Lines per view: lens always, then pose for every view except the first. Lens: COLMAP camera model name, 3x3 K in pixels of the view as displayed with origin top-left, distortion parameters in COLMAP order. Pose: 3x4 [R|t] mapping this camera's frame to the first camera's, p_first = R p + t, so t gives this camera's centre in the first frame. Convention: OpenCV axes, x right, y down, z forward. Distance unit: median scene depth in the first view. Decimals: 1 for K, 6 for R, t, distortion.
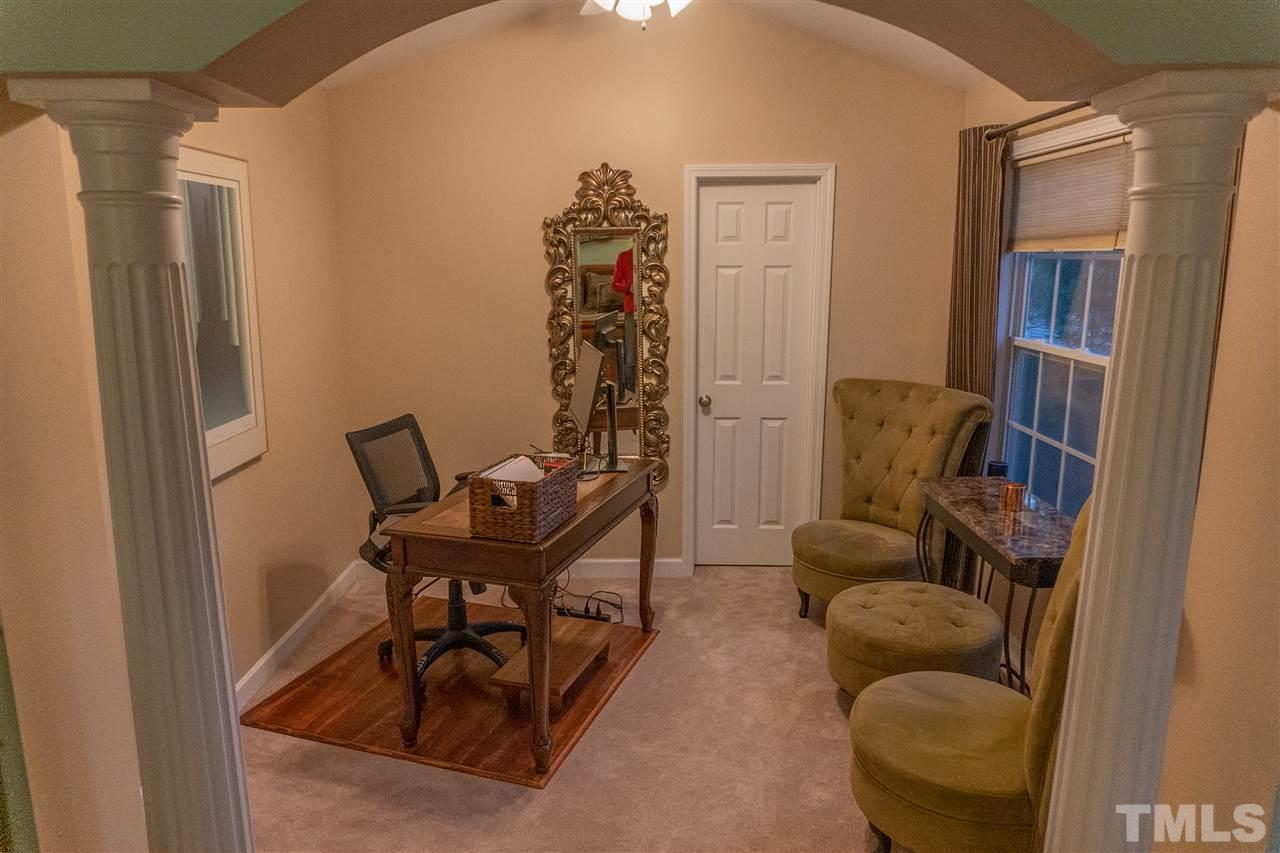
lens RADIAL K [[882.4, 0, 647.4], [0, 882.4, 430.3], [0, 0, 1]] dist [-0.017749, 0.006848]
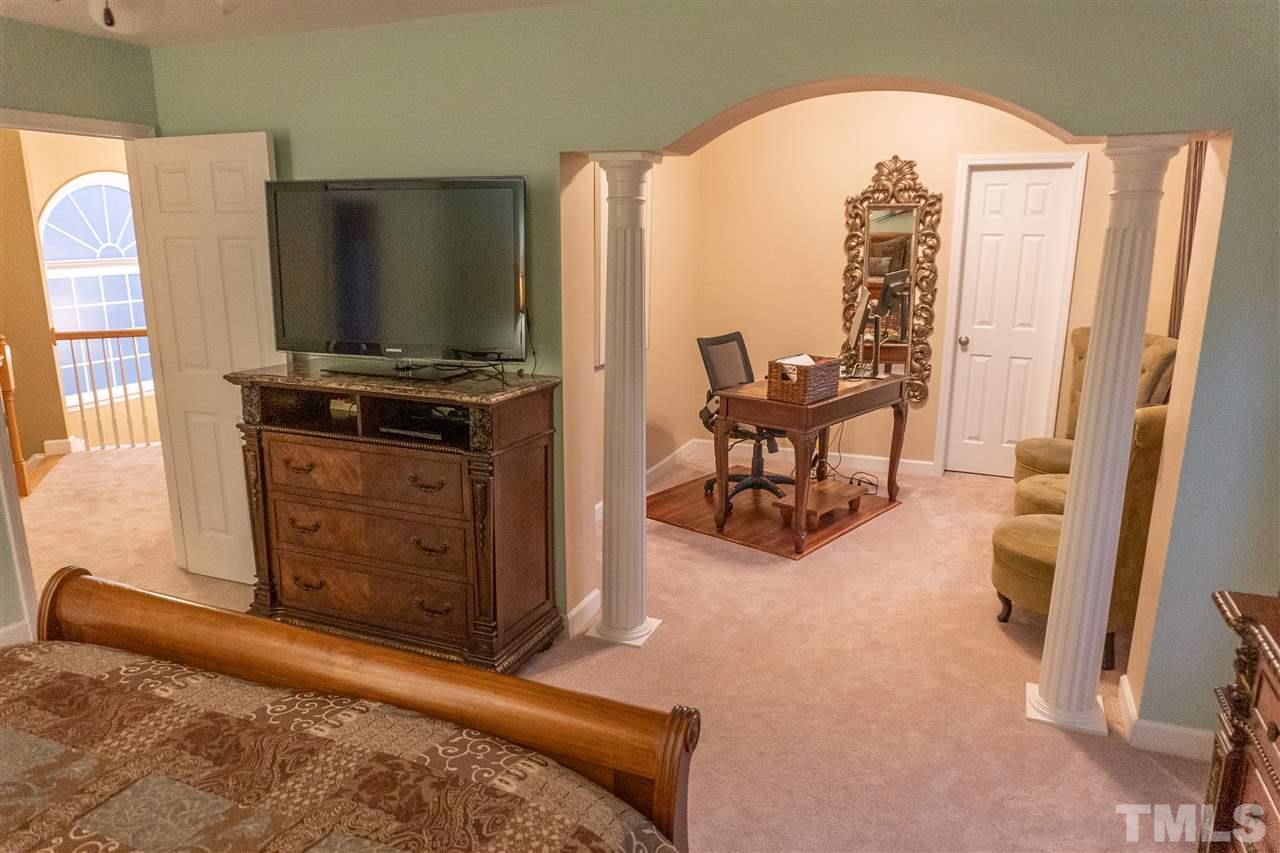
lens RADIAL K [[882.4, 0, 634.5], [0, 882.4, 433.1], [0, 0, 1]] dist [-0.017749, 0.006848]
pose [[0.923887, 0.094367, -0.370846, 0.119722], [-0.079901, 0.995327, 0.054217, 0.075184], [0.374230, -0.020460, 0.927110, -0.394098]]
